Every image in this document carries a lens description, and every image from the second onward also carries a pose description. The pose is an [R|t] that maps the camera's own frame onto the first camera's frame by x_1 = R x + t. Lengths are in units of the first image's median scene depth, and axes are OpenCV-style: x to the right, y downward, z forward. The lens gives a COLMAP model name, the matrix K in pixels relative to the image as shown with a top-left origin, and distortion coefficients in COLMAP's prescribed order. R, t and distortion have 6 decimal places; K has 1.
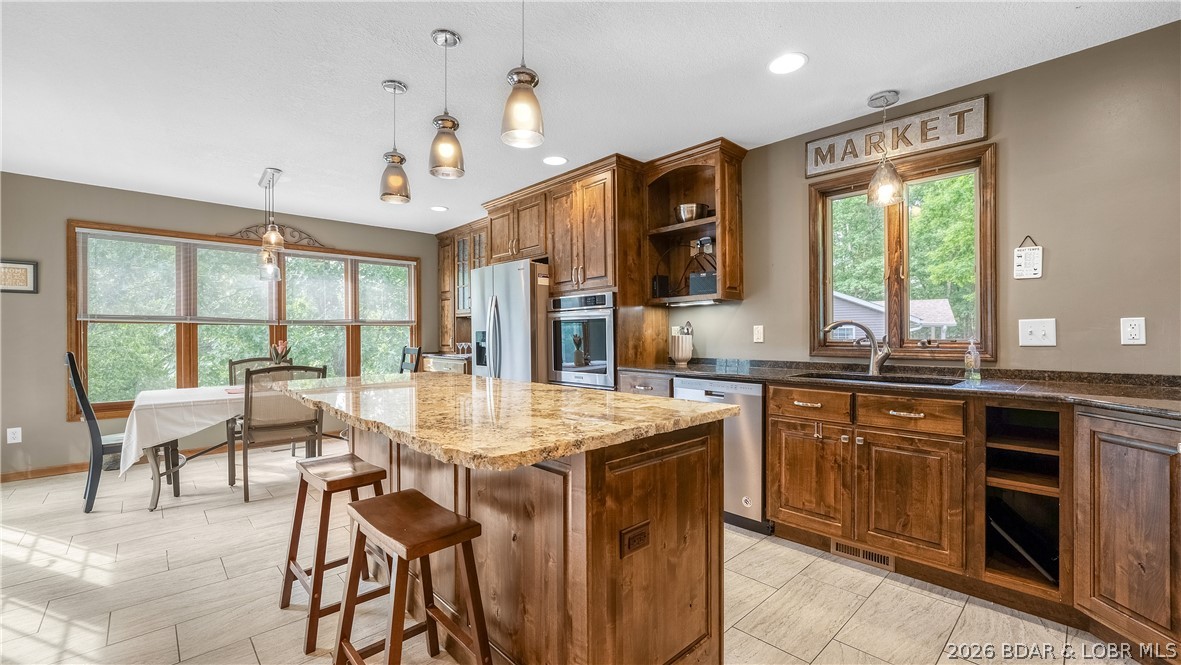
lens RADIAL K [[556.7, 0, 649.2], [0, 556.7, 335.1], [0, 0, 1]] dist [0.001889, 0.001695]
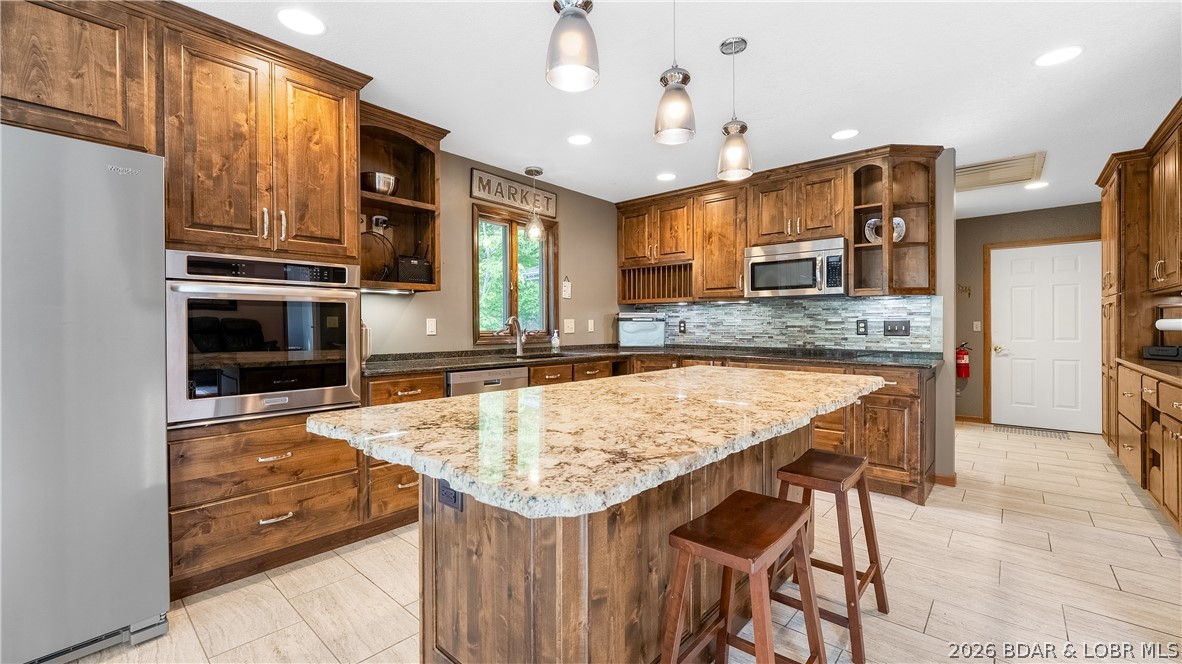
lens RADIAL K [[470.3, 0, 594.4], [0, 470.3, 328.6], [0, 0, 1]] dist [-0.009164, 0.000241]
pose [[-0.099321, -0.000447, 0.995055, -0.634522], [0.005359, 0.999985, 0.000985, 0.001820], [-0.995041, 0.005431, -0.099317, 0.710266]]
